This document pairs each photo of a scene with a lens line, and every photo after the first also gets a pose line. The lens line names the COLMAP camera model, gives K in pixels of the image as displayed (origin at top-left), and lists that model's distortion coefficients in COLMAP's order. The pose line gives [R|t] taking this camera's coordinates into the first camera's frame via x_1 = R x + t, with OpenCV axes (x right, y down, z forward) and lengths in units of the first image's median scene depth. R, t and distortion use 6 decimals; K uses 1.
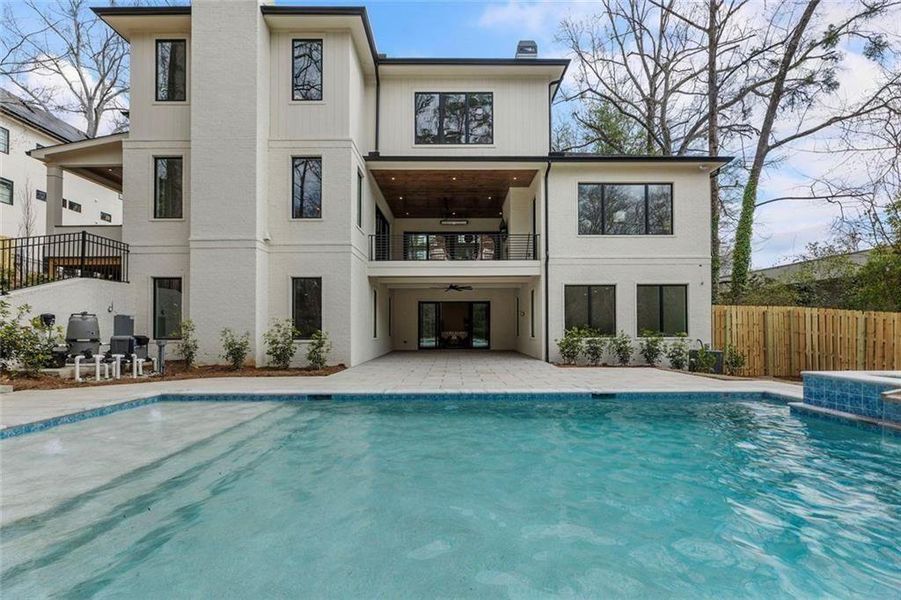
lens RADIAL K [[368.5, 0, 457.0], [0, 368.5, 329.4], [0, 0, 1]] dist [-0.007368, 0.000479]
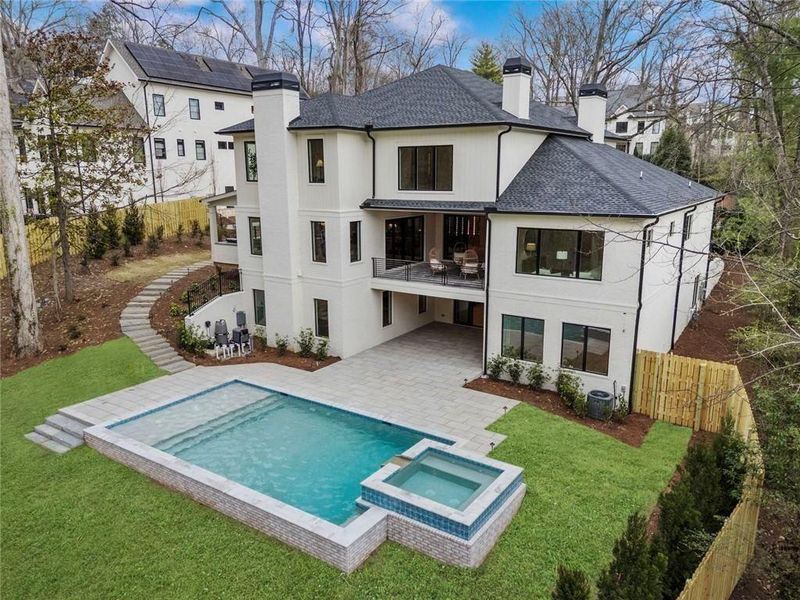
lens RADIAL K [[577.9, 0, 401.7], [0, 577.9, 294.8], [0, 0, 1]] dist [0.040099, -0.017786]
pose [[0.829328, 0.116300, -0.546524, 1.054655], [0.000388, 0.977979, 0.208703, -0.581080], [0.558761, -0.173296, 0.811021, -0.694082]]
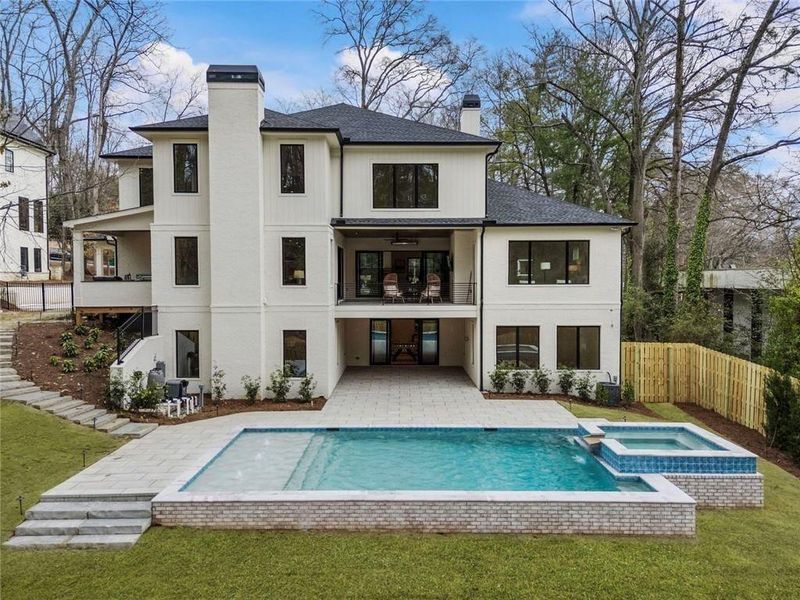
lens RADIAL K [[577.9, 0, 398.6], [0, 577.9, 293.9], [0, 0, 1]] dist [0.040099, -0.017786]
pose [[0.999966, 0.002873, -0.007672, -0.015756], [-0.002684, 0.999696, 0.024521, -0.277222], [0.007740, -0.024500, 0.999670, -0.916117]]
